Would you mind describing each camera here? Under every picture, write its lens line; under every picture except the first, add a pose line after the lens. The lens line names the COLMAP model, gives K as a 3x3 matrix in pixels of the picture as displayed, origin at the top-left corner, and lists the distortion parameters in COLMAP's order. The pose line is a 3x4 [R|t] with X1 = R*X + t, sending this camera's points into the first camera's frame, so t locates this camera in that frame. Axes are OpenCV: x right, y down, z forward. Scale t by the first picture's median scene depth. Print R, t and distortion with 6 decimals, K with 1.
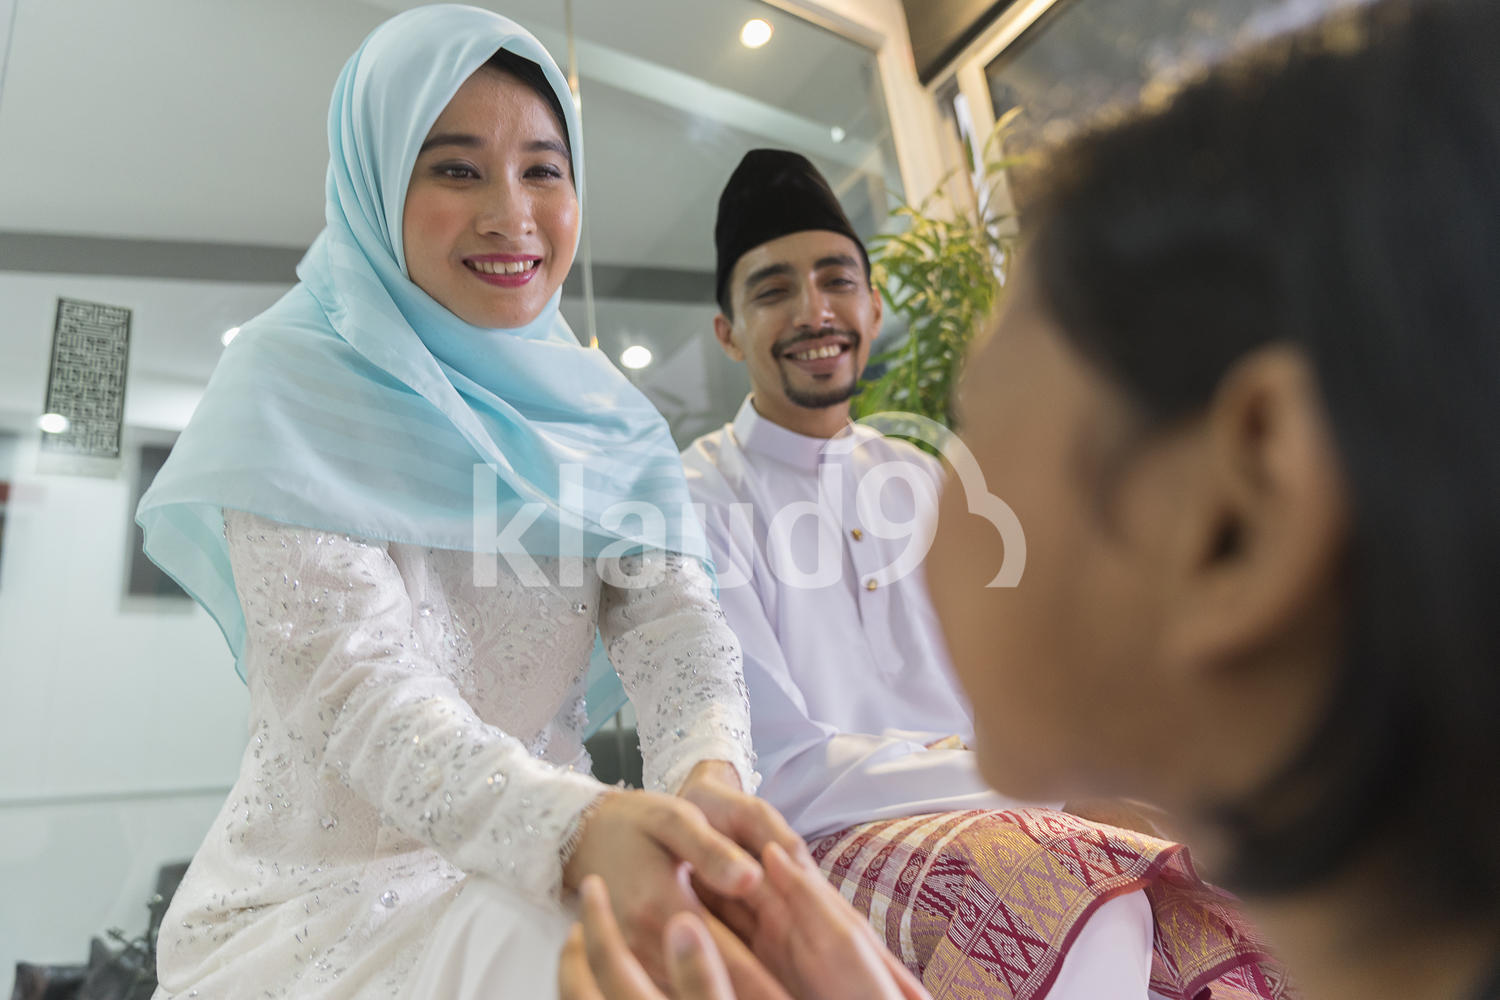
lens RADIAL K [[1043.7, 0, 745.1], [0, 1043.7, 505.8], [0, 0, 1]] dist [-0.002085, -0.003647]
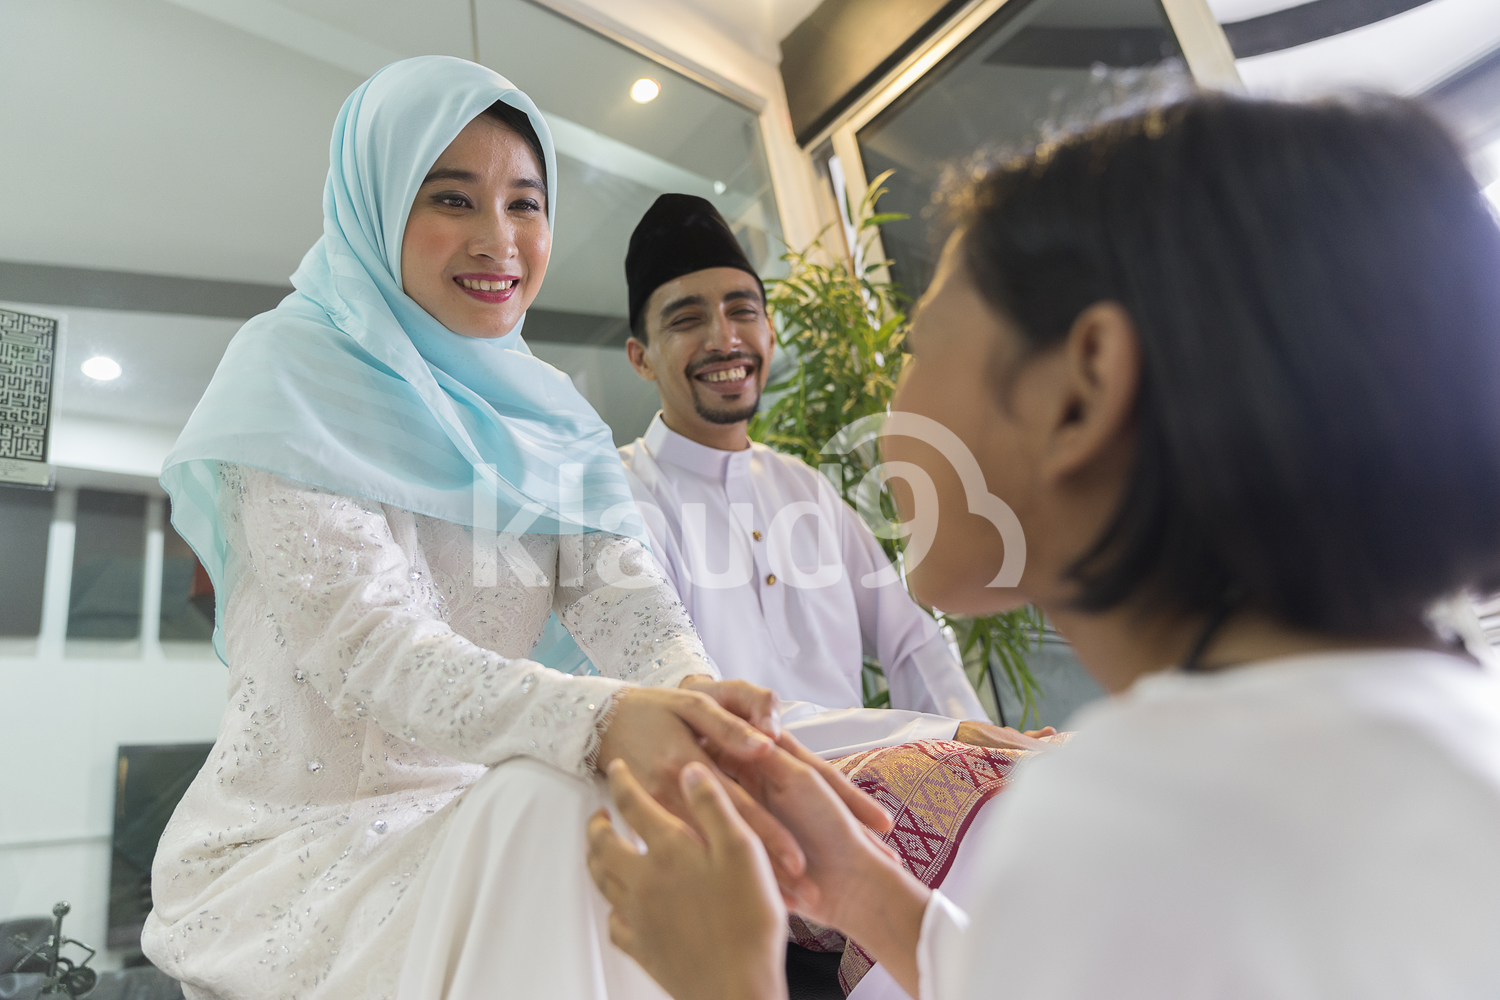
lens RADIAL K [[1029.4, 0, 748.3], [0, 1029.4, 483.2], [0, 0, 1]] dist [-0.001244, -0.000653]
pose [[0.991640, 0.010549, 0.128602, -0.084103], [-0.002673, 0.998118, -0.061260, 0.065831], [-0.129006, 0.060404, 0.989802, -0.165492]]
